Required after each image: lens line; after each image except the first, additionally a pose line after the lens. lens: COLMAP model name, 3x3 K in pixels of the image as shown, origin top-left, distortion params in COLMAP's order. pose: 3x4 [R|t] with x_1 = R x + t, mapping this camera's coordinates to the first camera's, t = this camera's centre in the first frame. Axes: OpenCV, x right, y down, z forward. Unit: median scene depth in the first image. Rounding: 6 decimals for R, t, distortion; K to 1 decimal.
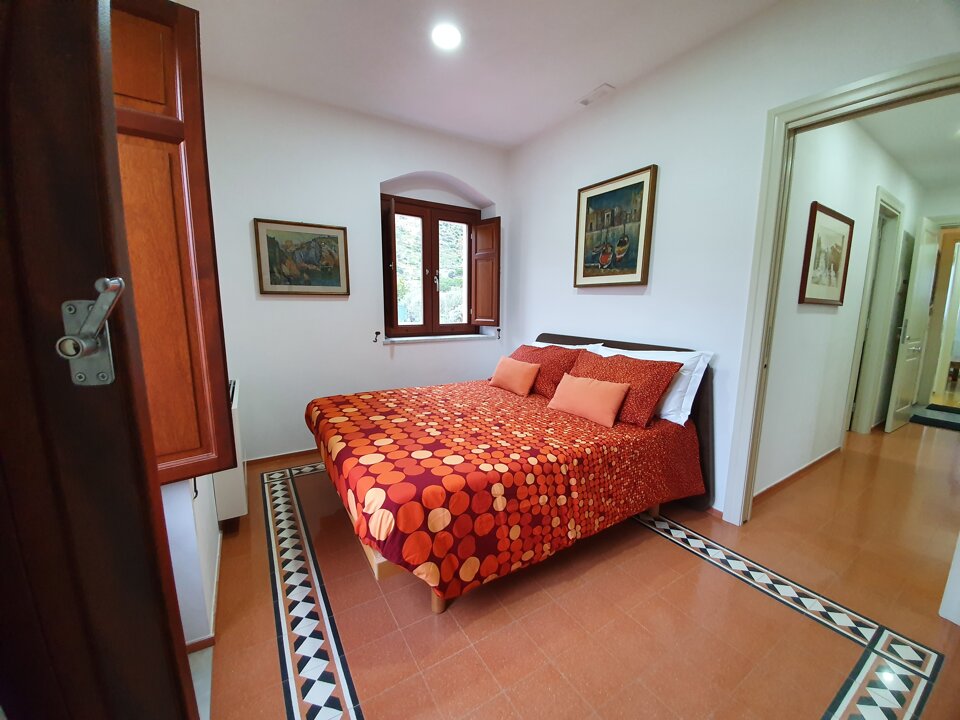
lens RADIAL K [[381.4, 0, 486.1], [0, 381.4, 367.8], [0, 0, 1]] dist [-0.014551, -0.002880]
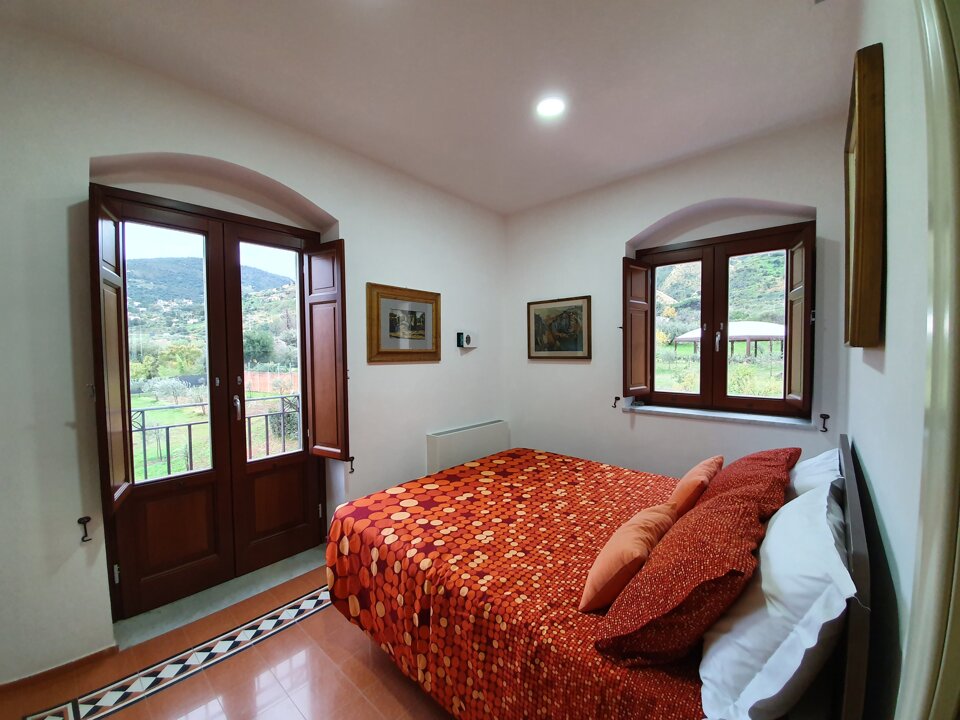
lens RADIAL K [[381.4, 0, 485.3], [0, 381.4, 362.1], [0, 0, 1]] dist [-0.014551, -0.002880]
pose [[0.285081, 0.012885, -0.958417, 0.794861], [-0.149045, 0.988343, -0.031046, -0.157274], [0.946844, 0.151698, 0.283678, 0.643442]]
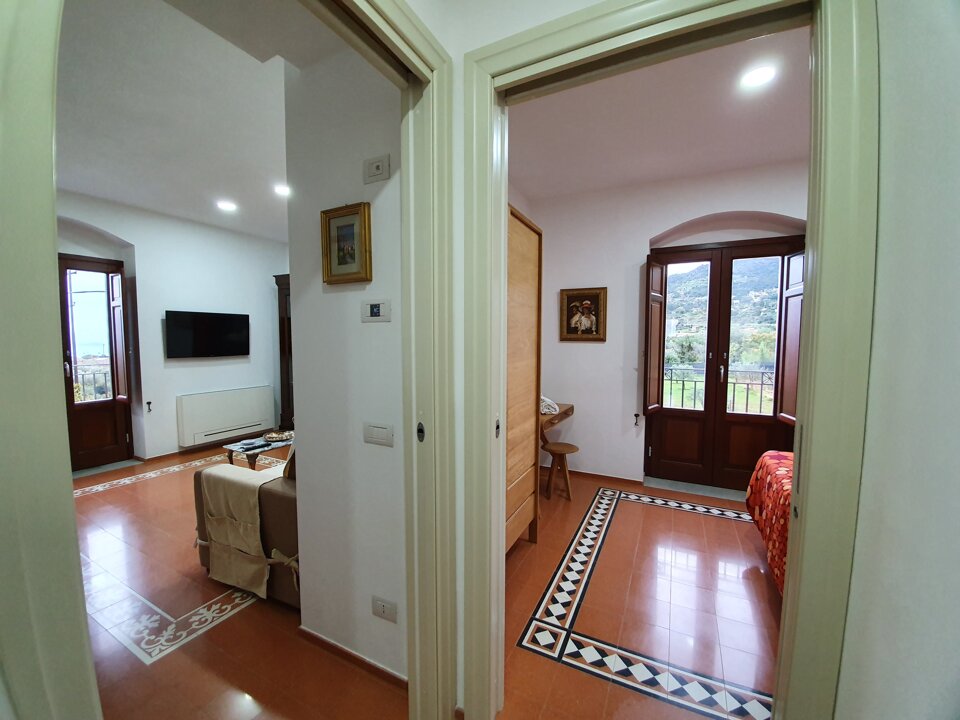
lens RADIAL K [[381.4, 0, 485.0], [0, 381.4, 361.0], [0, 0, 1]] dist [-0.014551, -0.002880]
pose [[-0.859116, 0.012780, -0.511621, 1.230317], [-0.098409, 0.976907, 0.189651, -0.214820], [0.502230, 0.213281, -0.838019, 1.117972]]
